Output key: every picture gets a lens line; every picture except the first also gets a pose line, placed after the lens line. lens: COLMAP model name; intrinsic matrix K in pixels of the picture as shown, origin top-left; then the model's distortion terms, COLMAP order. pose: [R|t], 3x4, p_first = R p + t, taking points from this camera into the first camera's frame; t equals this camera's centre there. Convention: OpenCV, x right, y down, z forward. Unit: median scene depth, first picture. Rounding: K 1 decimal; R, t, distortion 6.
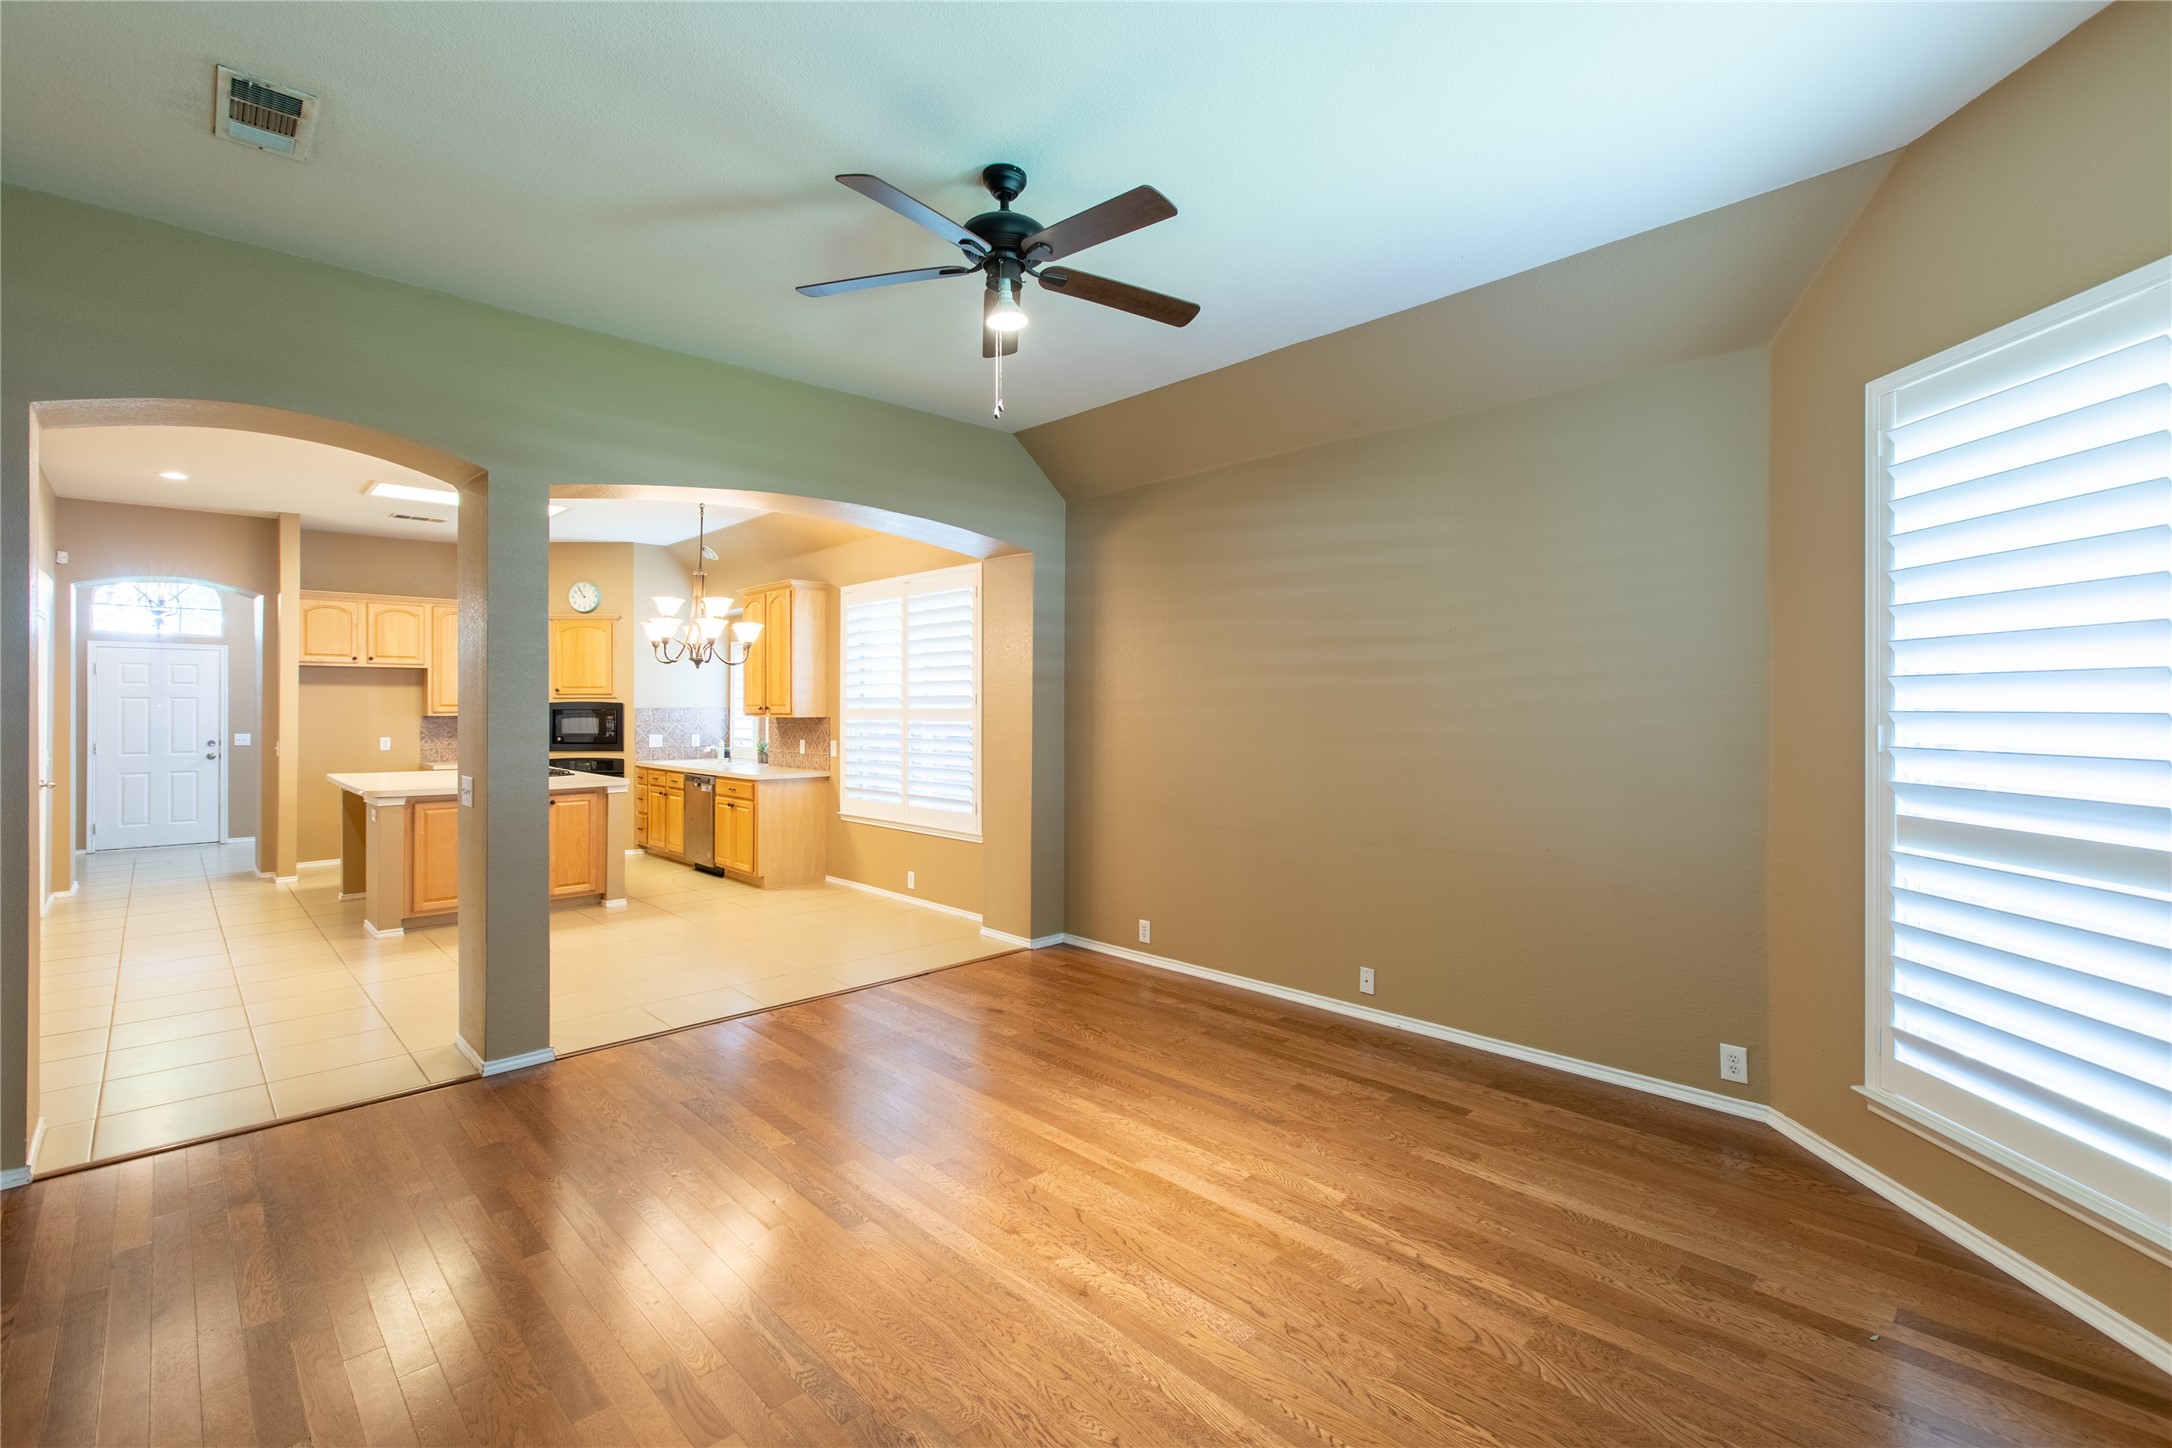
lens RADIAL K [[962.6, 0, 1093.3], [0, 962.6, 702.0], [0, 0, 1]] dist [0.000056, -0.000922]
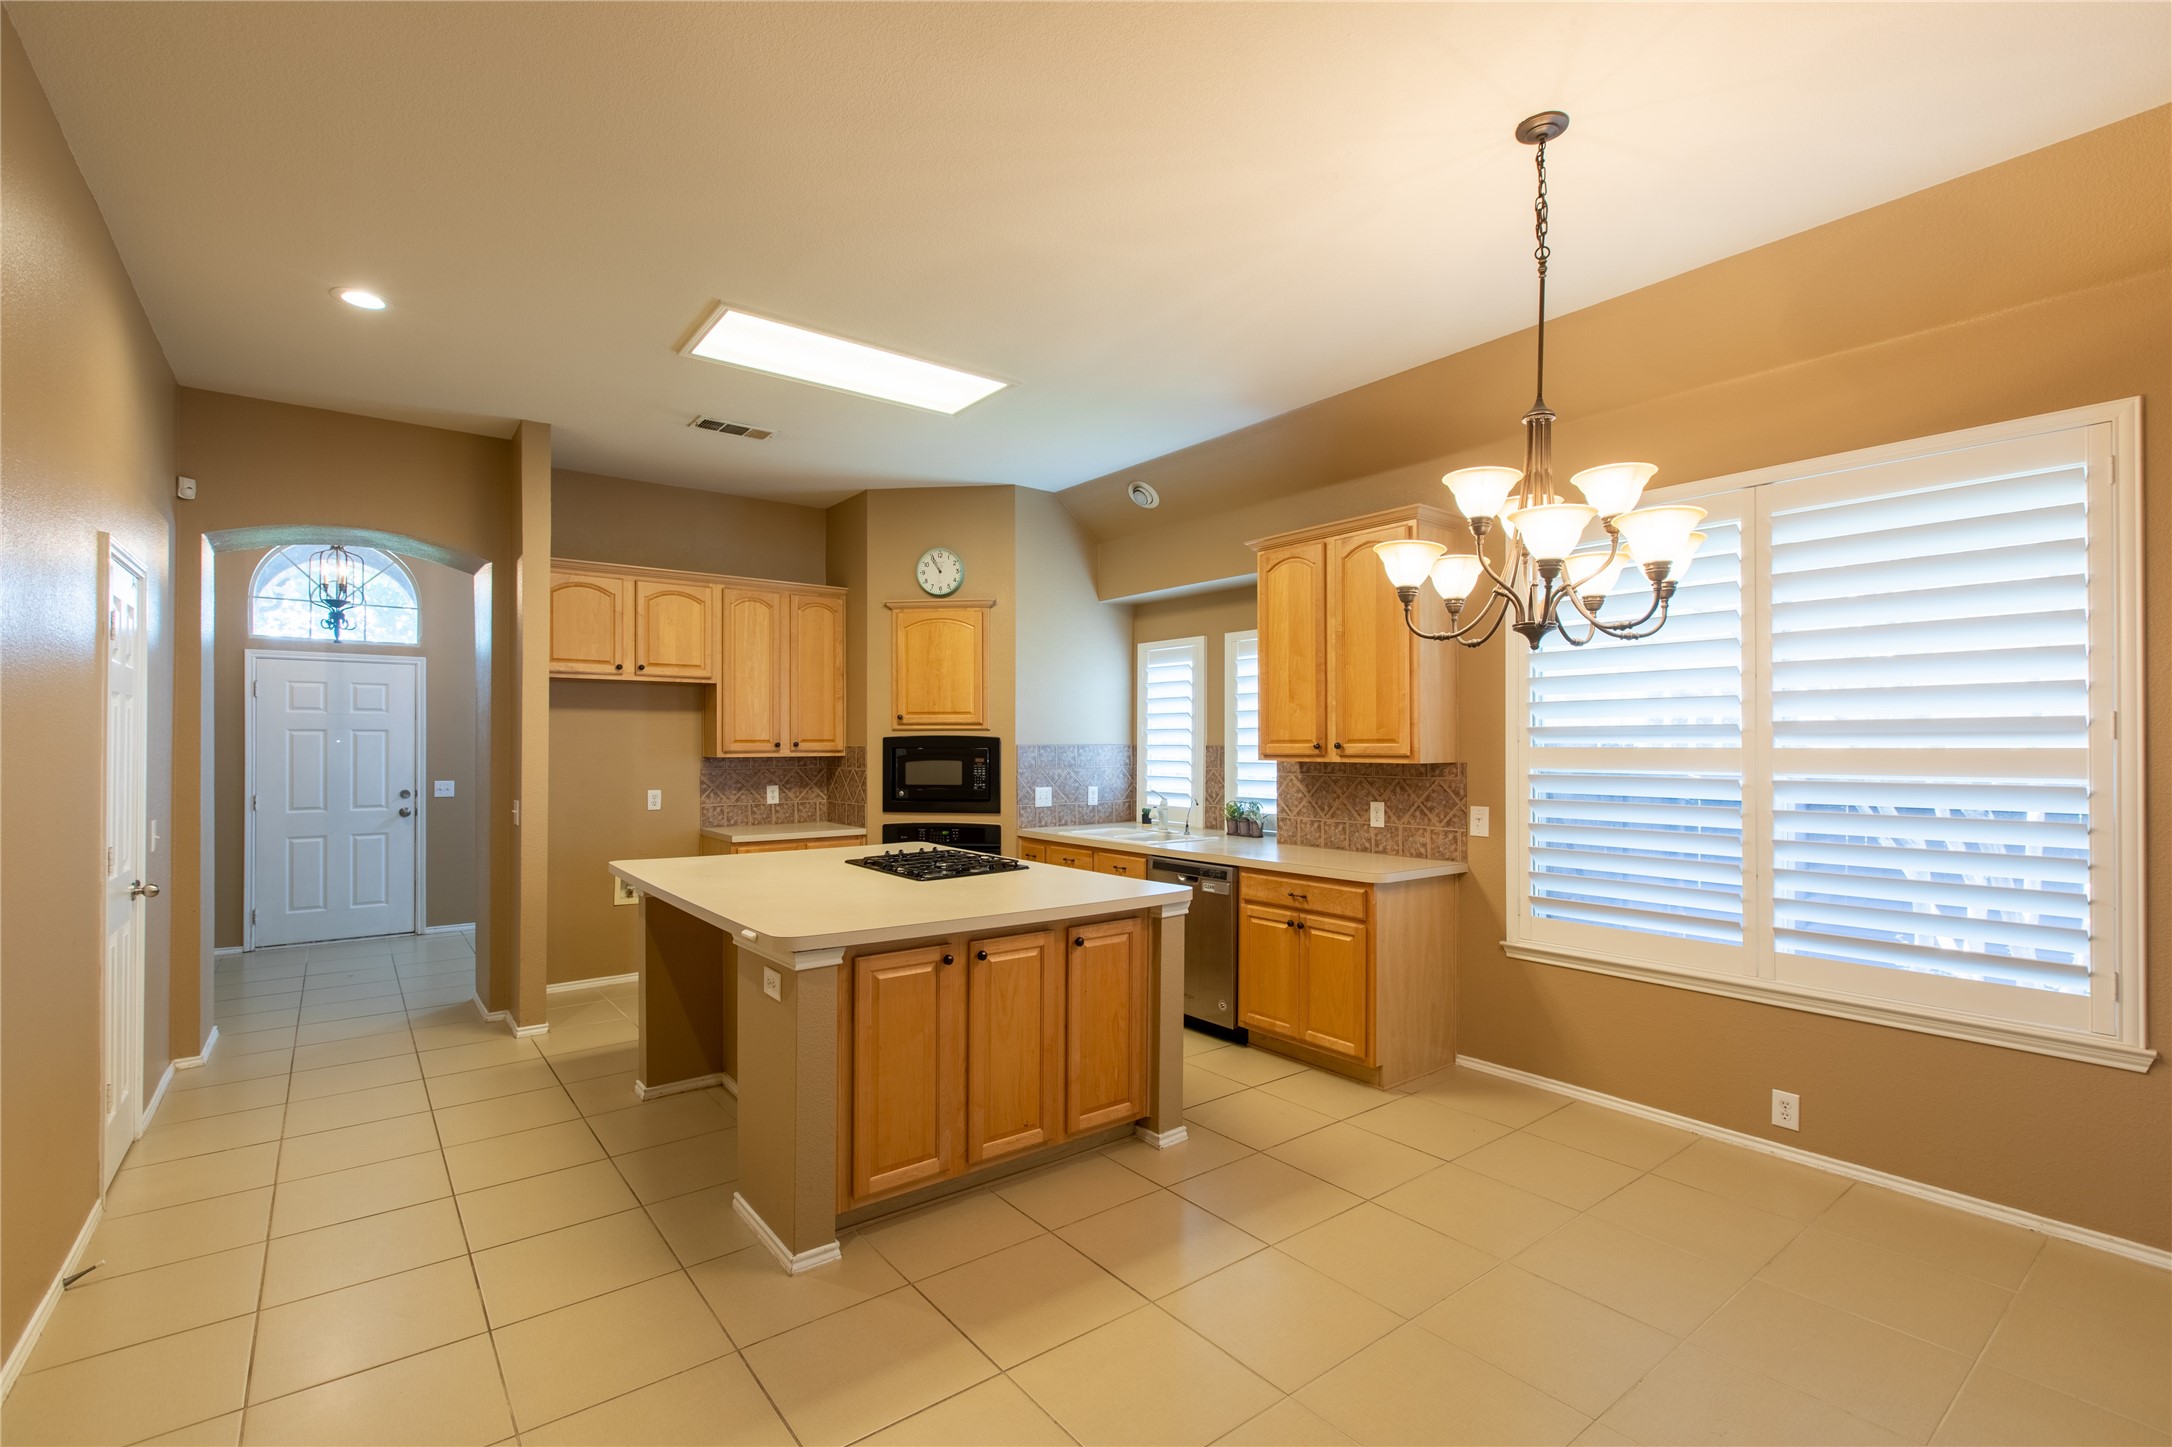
lens RADIAL K [[970.3, 0, 1088.5], [0, 970.3, 739.1], [0, 0, 1]] dist [-0.000087, -0.000109]
pose [[0.993708, 0.000029, -0.112004, -0.404146], [-0.000021, 1.000000, 0.000069, 0.002277], [0.112004, -0.000066, 0.993708, 0.415301]]
